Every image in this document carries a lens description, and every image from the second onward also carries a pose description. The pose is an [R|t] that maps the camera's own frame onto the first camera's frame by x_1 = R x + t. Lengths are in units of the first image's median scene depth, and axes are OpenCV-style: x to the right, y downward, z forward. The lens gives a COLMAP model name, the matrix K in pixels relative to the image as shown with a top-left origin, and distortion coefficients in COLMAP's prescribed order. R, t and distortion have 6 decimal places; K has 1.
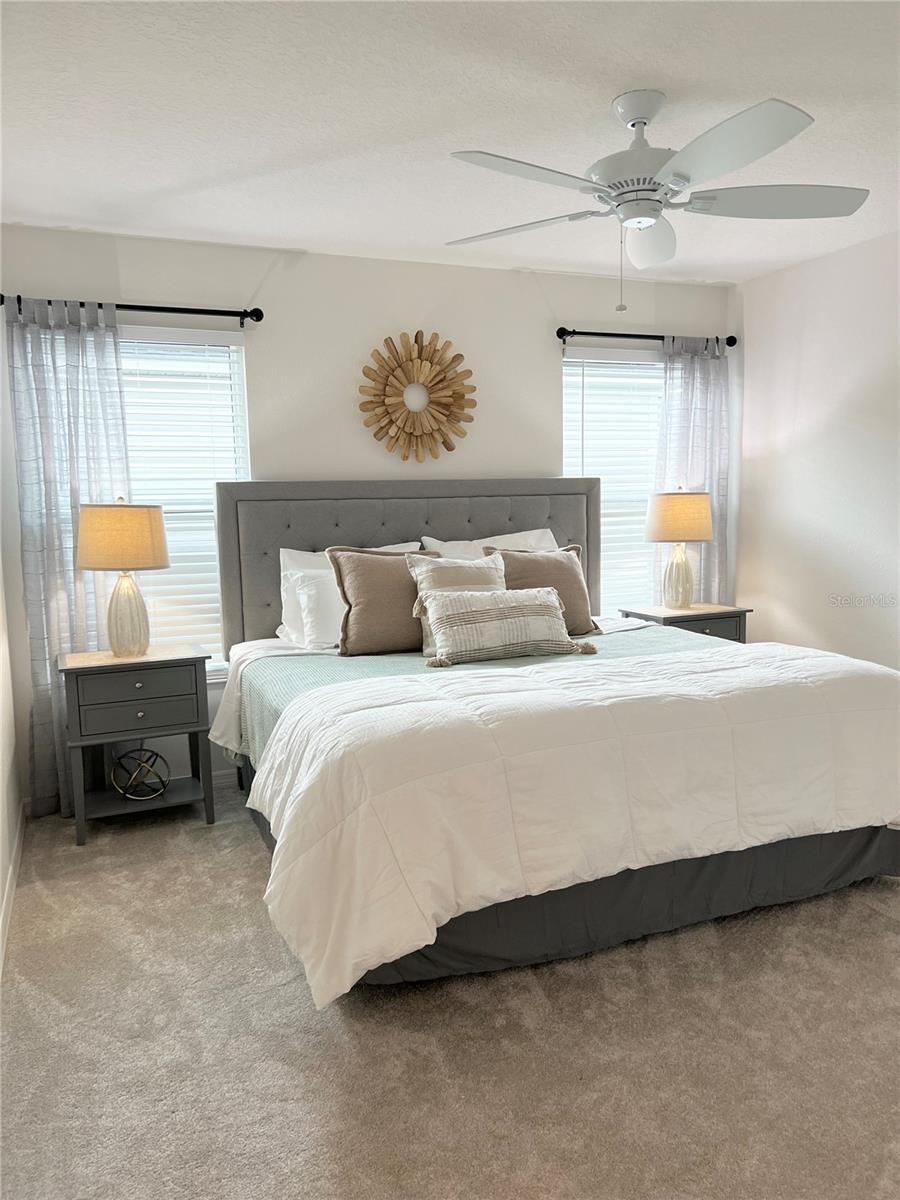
lens RADIAL K [[910.1, 0, 450.0], [0, 910.1, 600.0], [0, 0, 1]] dist [0.035981, -0.003166]
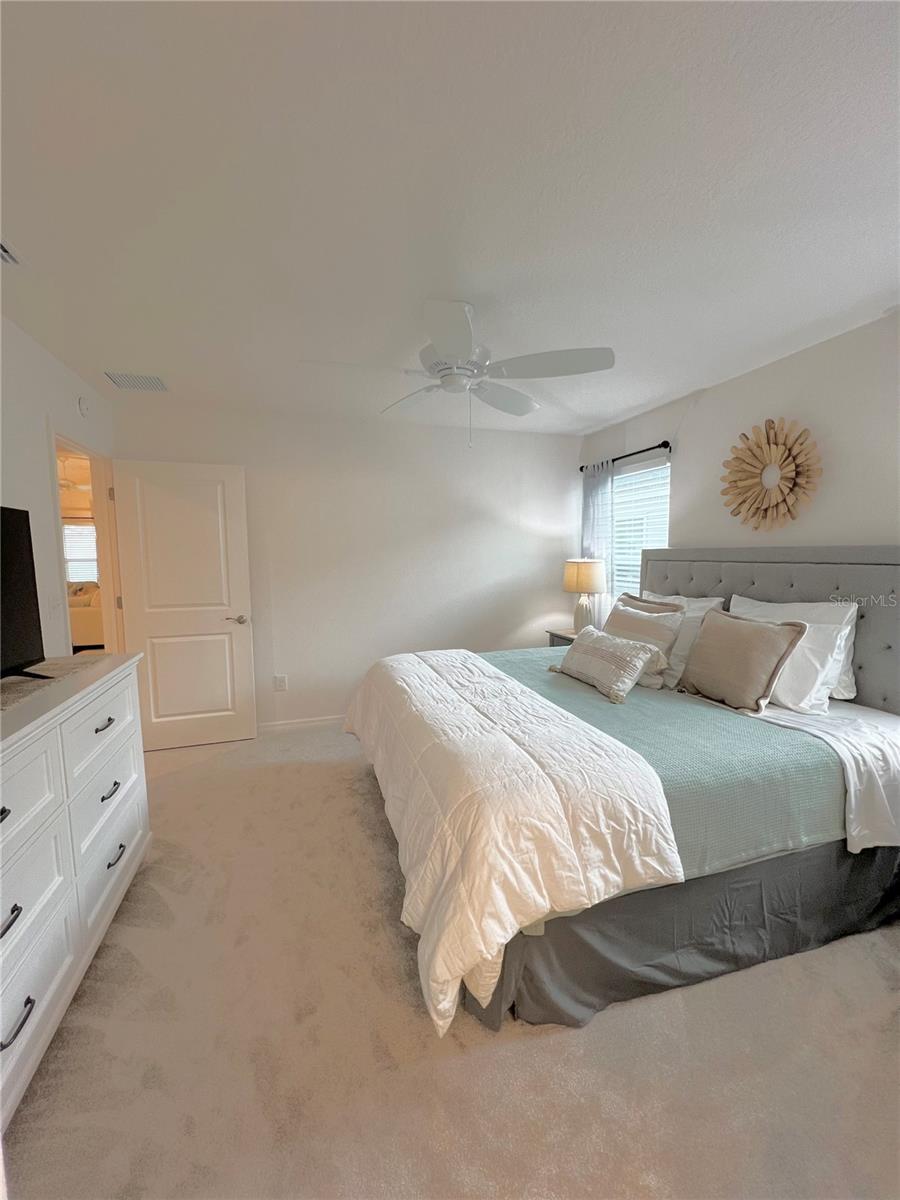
lens RADIAL K [[482.2, 0, 450.0], [0, 482.2, 600.0], [0, 0, 1]] dist [-0.000703, 0.000038]
pose [[-0.091227, 0.117258, -0.988902, 0.773229], [-0.100774, 0.986858, 0.126313, -0.127546], [0.990718, 0.111179, -0.078211, 0.819077]]
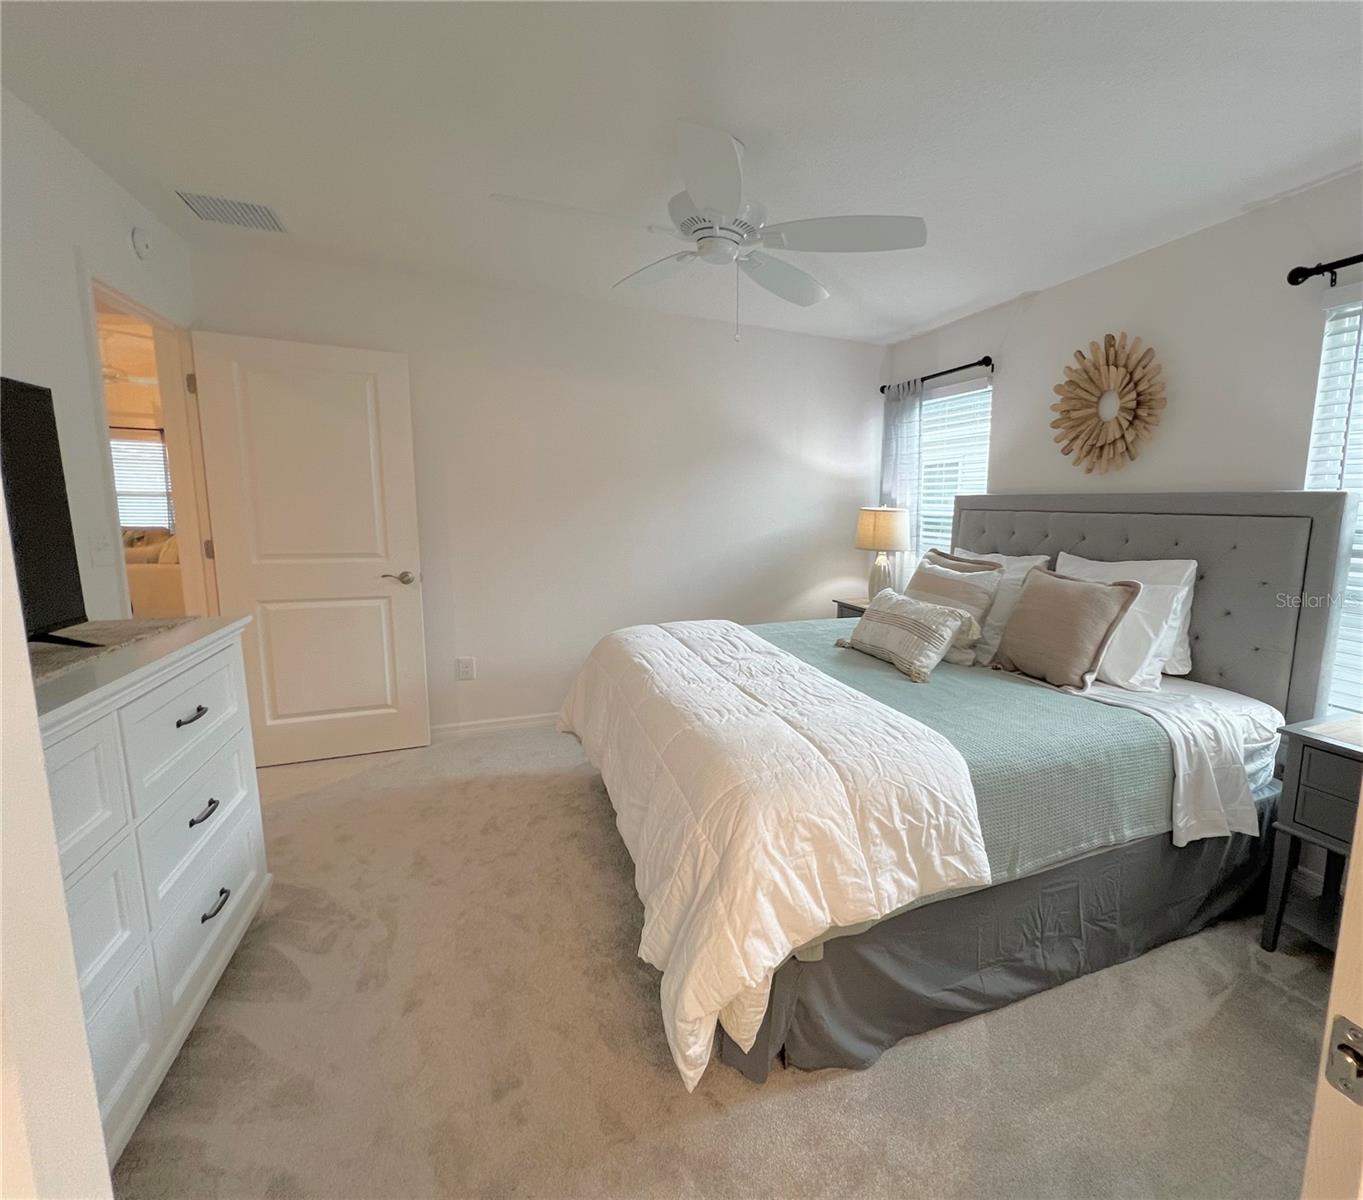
lens RADIAL K [[642.9, 0, 801.8], [0, 642.9, 599.0], [0, 0, 1]] dist [-0.001118, 0.000165]
pose [[0.051720, 0.162647, -0.985328, 0.781751], [-0.133989, 0.978858, 0.154546, -0.108338], [0.989632, 0.124030, 0.072420, 0.821891]]
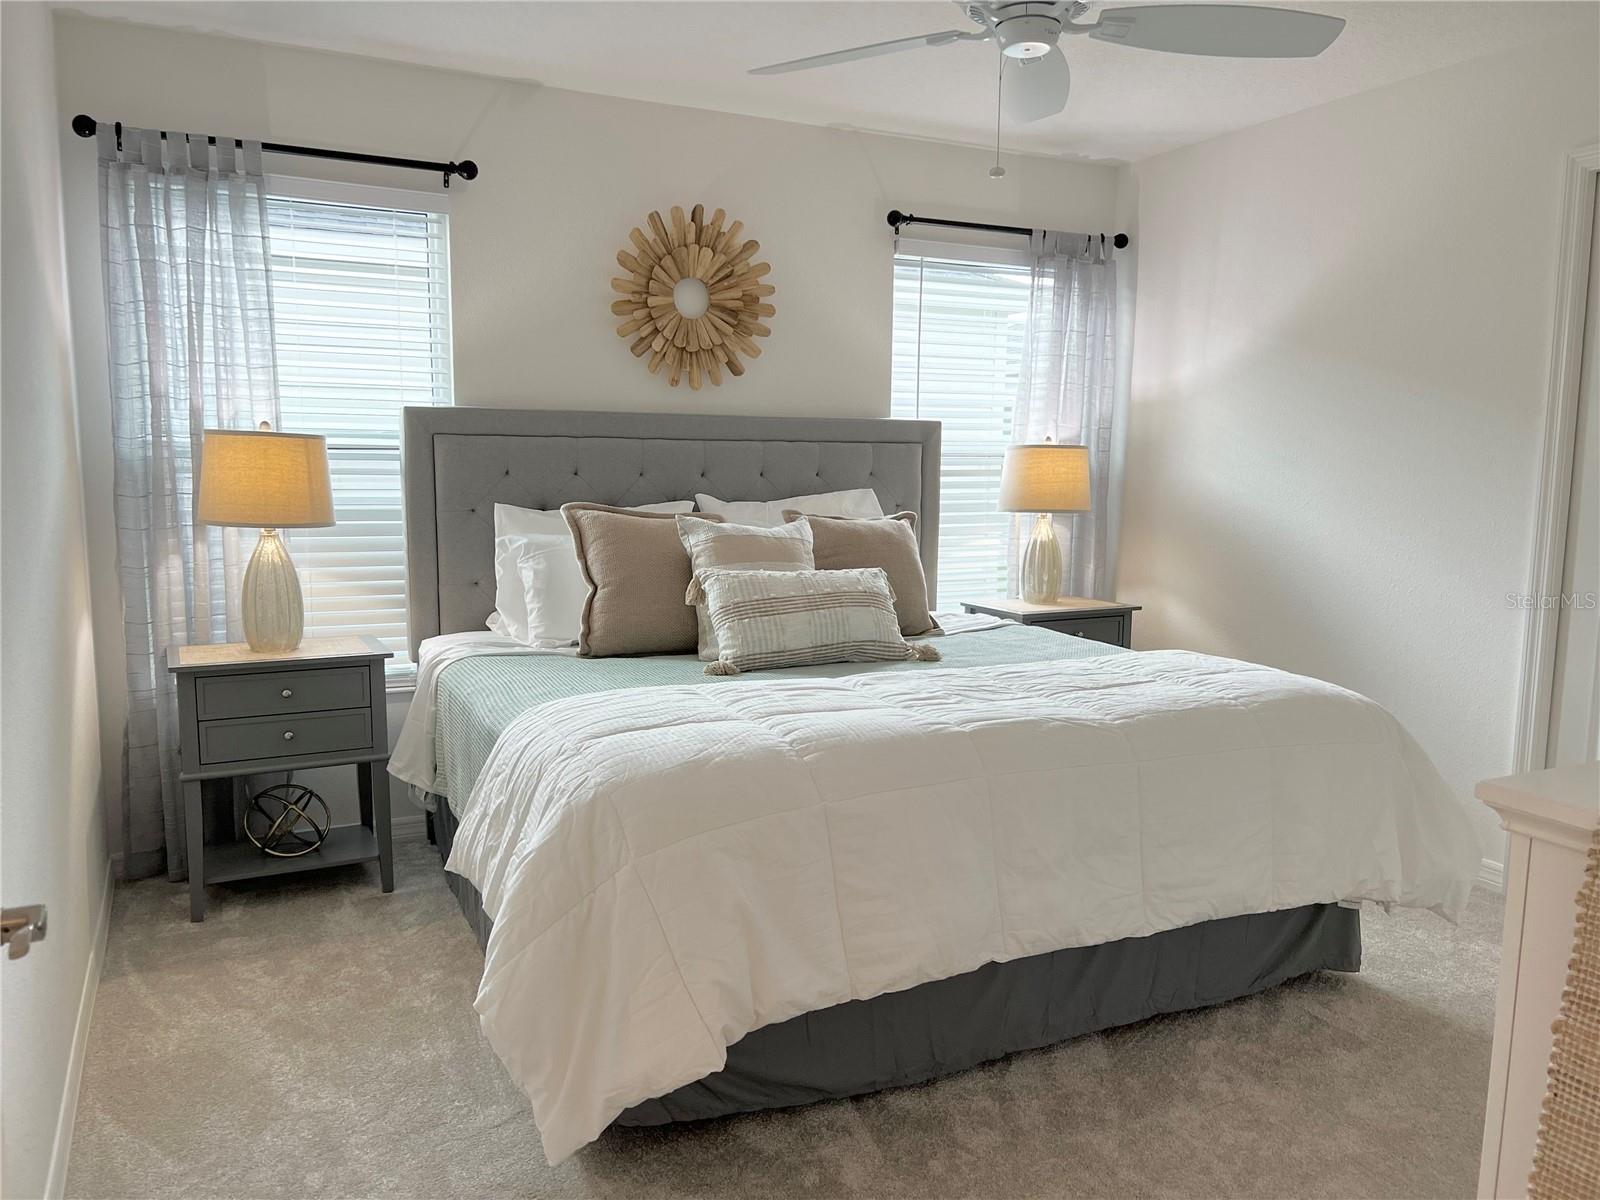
lens RADIAL K [[1223.0, 0, 791.0], [0, 1223.0, 609.2], [0, 0, 1]] dist [0.035028, -0.008203]
pose [[0.997658, 0.022791, 0.064494, -0.019423], [-0.023738, 0.999621, 0.013956, 0.007050], [-0.064152, -0.015455, 0.997820, 0.041973]]
